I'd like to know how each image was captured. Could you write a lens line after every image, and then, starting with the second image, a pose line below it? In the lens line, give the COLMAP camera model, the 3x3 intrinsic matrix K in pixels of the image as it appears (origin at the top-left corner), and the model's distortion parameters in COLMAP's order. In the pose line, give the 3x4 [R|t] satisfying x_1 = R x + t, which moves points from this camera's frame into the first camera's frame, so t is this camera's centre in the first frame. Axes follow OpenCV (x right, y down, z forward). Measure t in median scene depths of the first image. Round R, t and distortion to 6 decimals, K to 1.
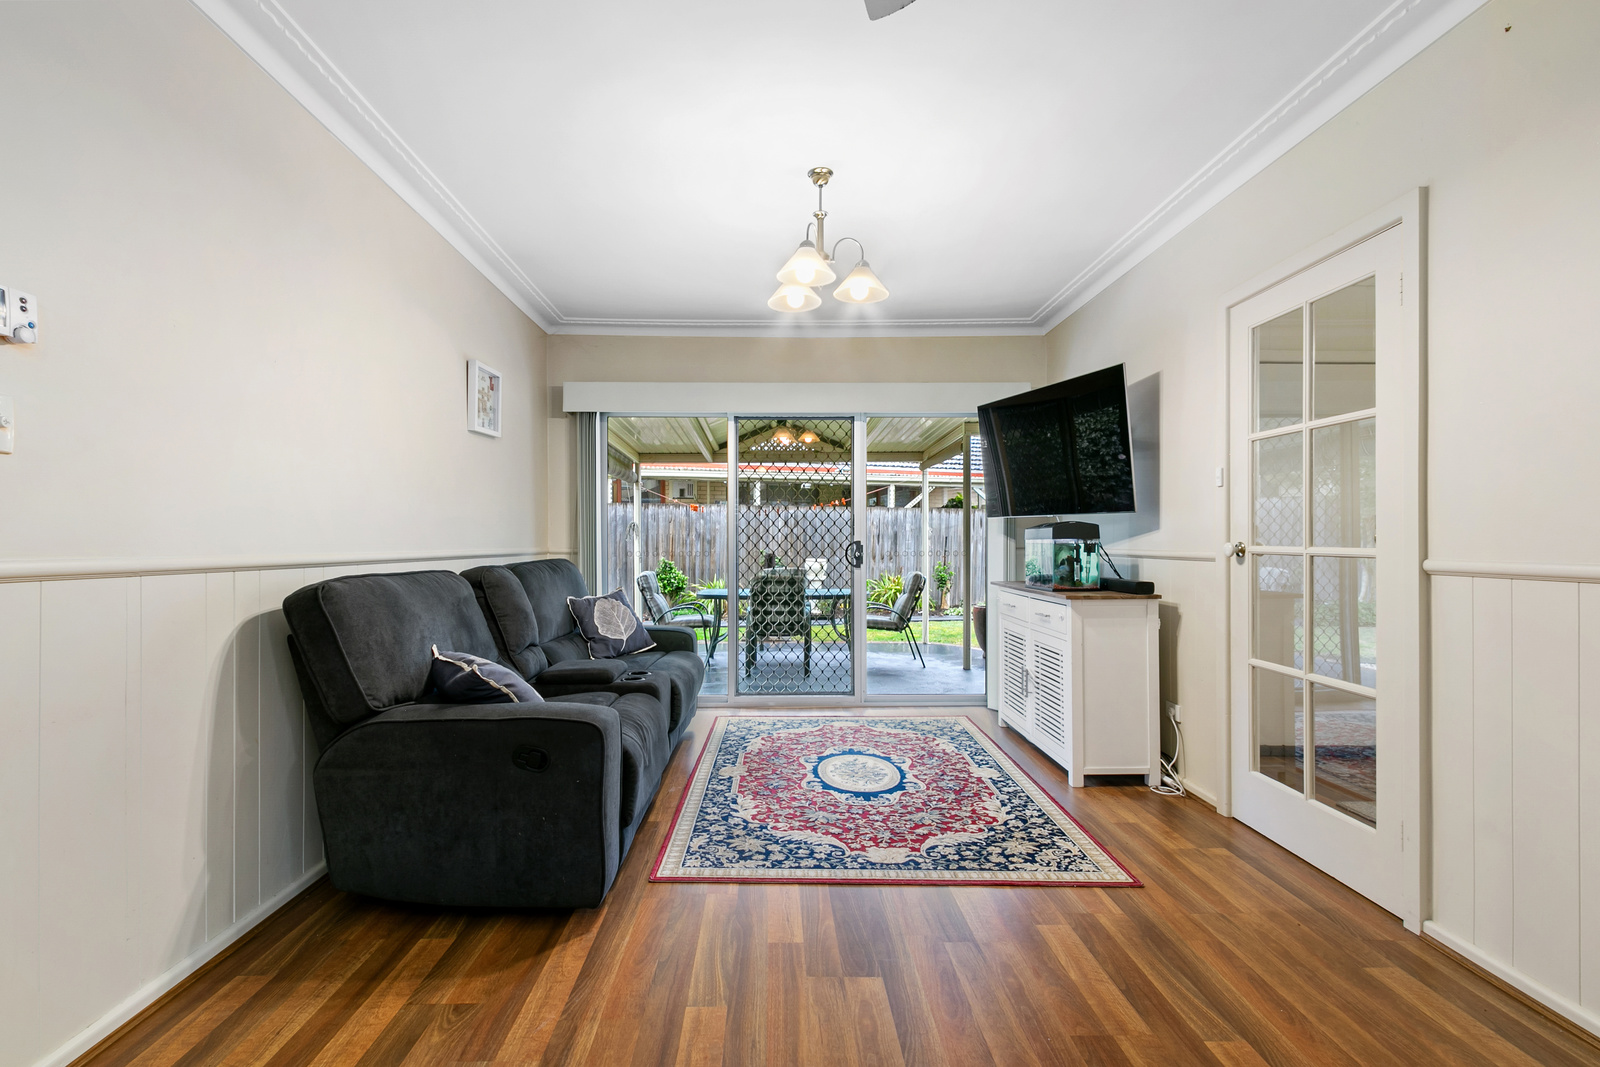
lens RADIAL K [[738.7, 0, 777.9], [0, 738.7, 535.0], [0, 0, 1]] dist [0.011358, -0.002754]
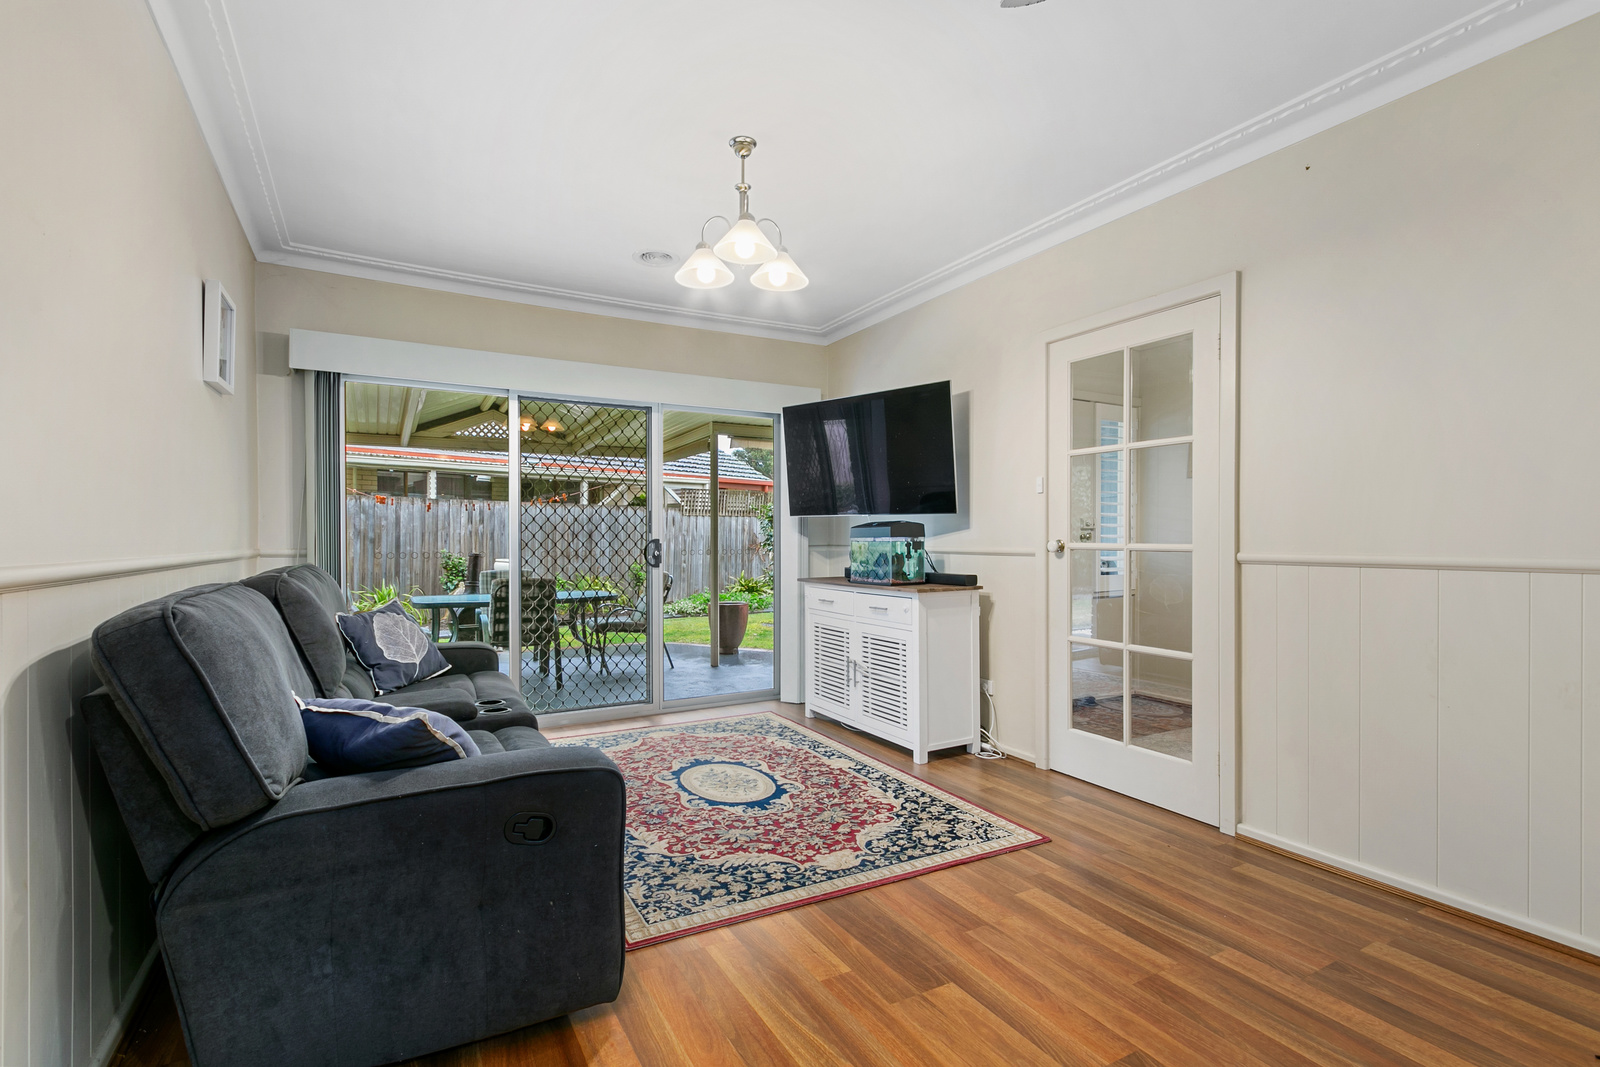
lens RADIAL K [[738.7, 0, 785.0], [0, 738.7, 537.3], [0, 0, 1]] dist [0.011358, -0.002754]
pose [[0.880740, 0.000205, 0.473600, -0.325124], [-0.002598, 0.999987, 0.004398, 0.001348], [-0.473593, -0.005104, 0.880729, 0.150243]]
